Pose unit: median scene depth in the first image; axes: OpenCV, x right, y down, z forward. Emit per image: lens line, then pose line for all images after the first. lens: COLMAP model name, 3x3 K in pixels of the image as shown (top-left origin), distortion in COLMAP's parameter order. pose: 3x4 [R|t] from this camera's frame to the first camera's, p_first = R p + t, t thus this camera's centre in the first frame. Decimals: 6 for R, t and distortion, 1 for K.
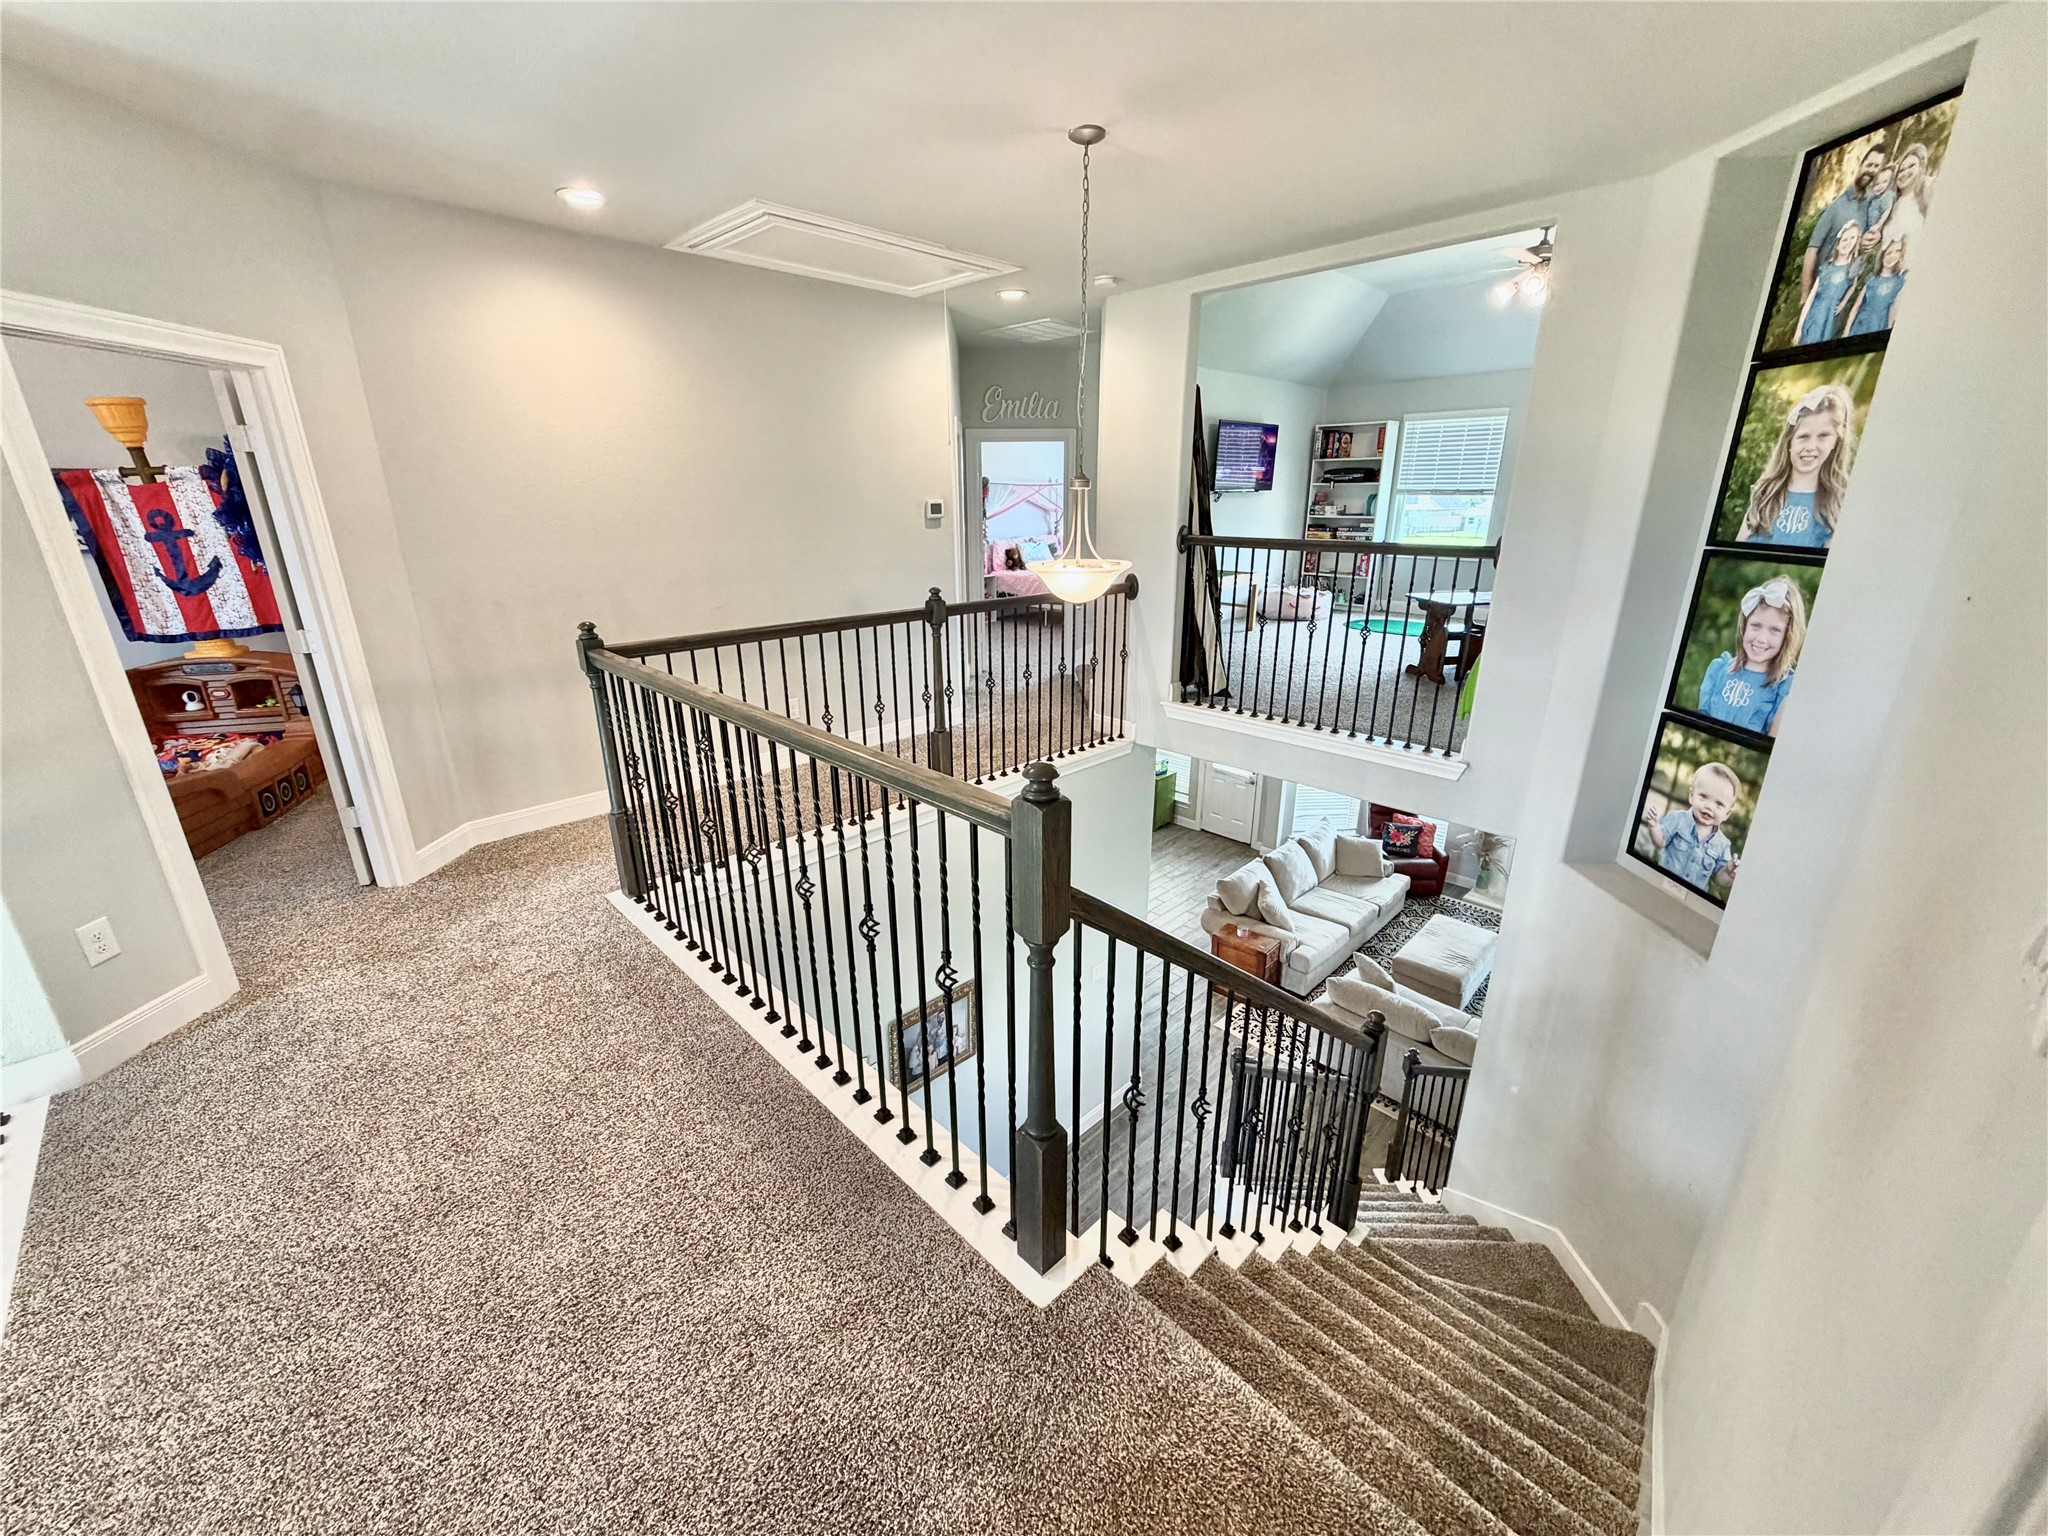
lens RADIAL K [[816.2, 0, 1017.6], [0, 816.2, 769.9], [0, 0, 1]] dist [-0.000243, 0.000129]
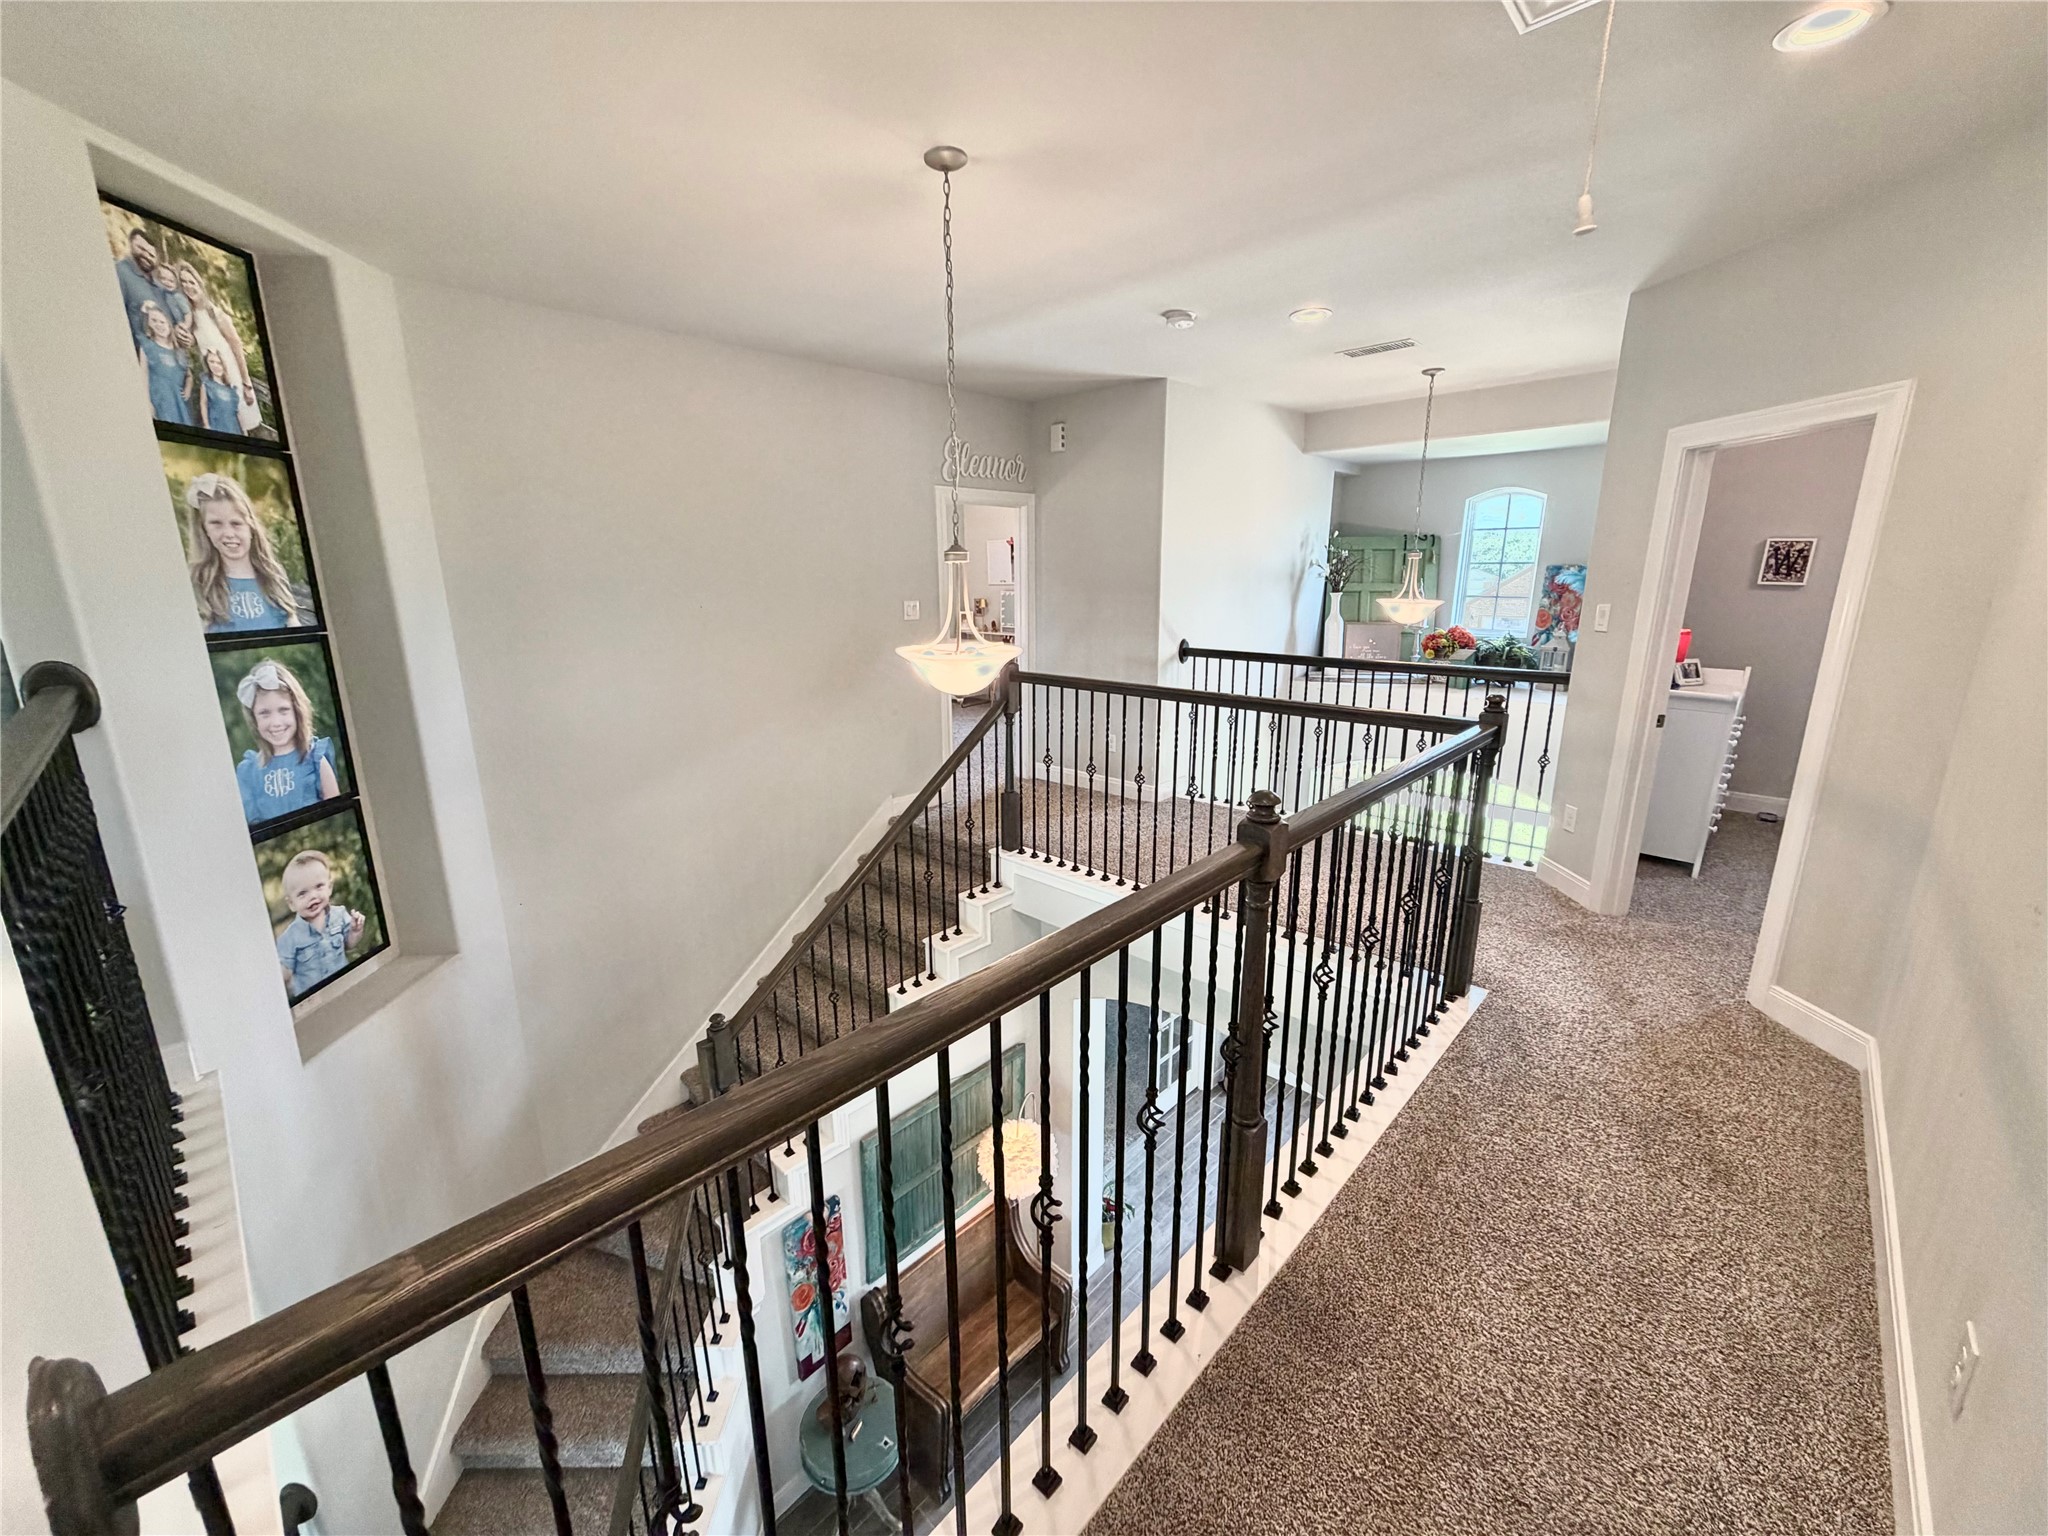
lens RADIAL K [[816.2, 0, 1020.5], [0, 816.2, 774.3], [0, 0, 1]] dist [-0.000243, 0.000129]
pose [[-0.999374, 0.022741, -0.027111, 0.038172], [0.004406, 0.840158, 0.542323, -0.615604], [0.035111, 0.541864, -0.839732, 1.822850]]
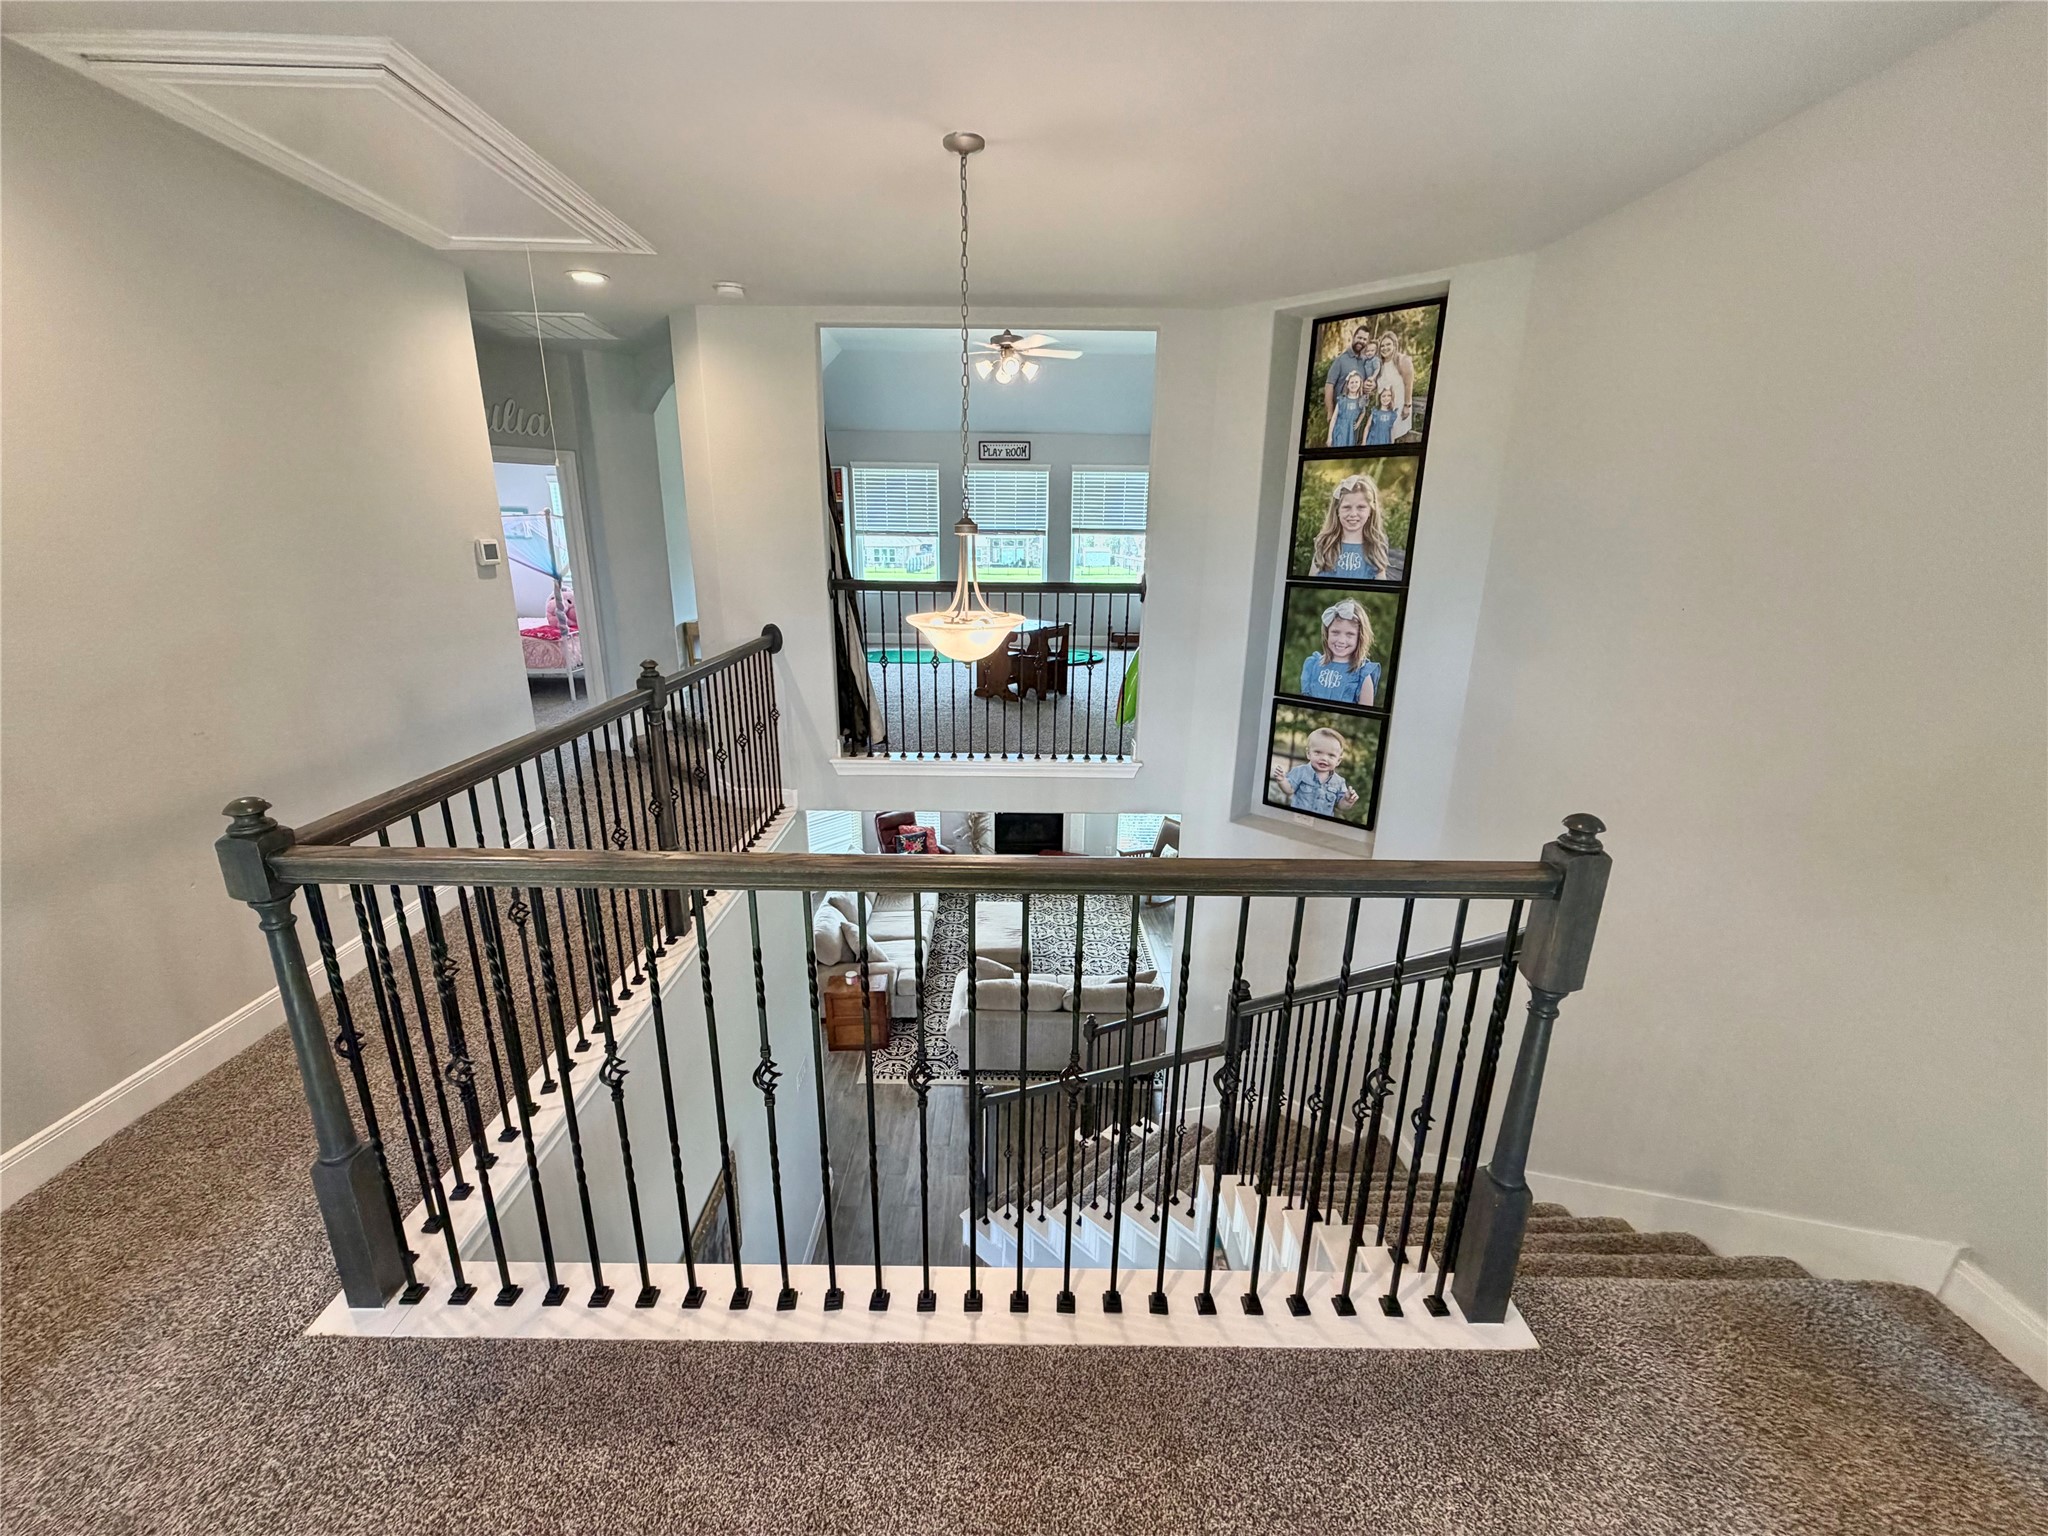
lens RADIAL K [[816.2, 0, 1021.4], [0, 816.2, 770.3], [0, 0, 1]] dist [-0.000243, 0.000129]
pose [[0.697517, -0.187595, 0.691576, -0.540170], [0.214897, 0.975463, 0.047858, -0.122234], [-0.683586, 0.115235, 0.720716, 0.343377]]
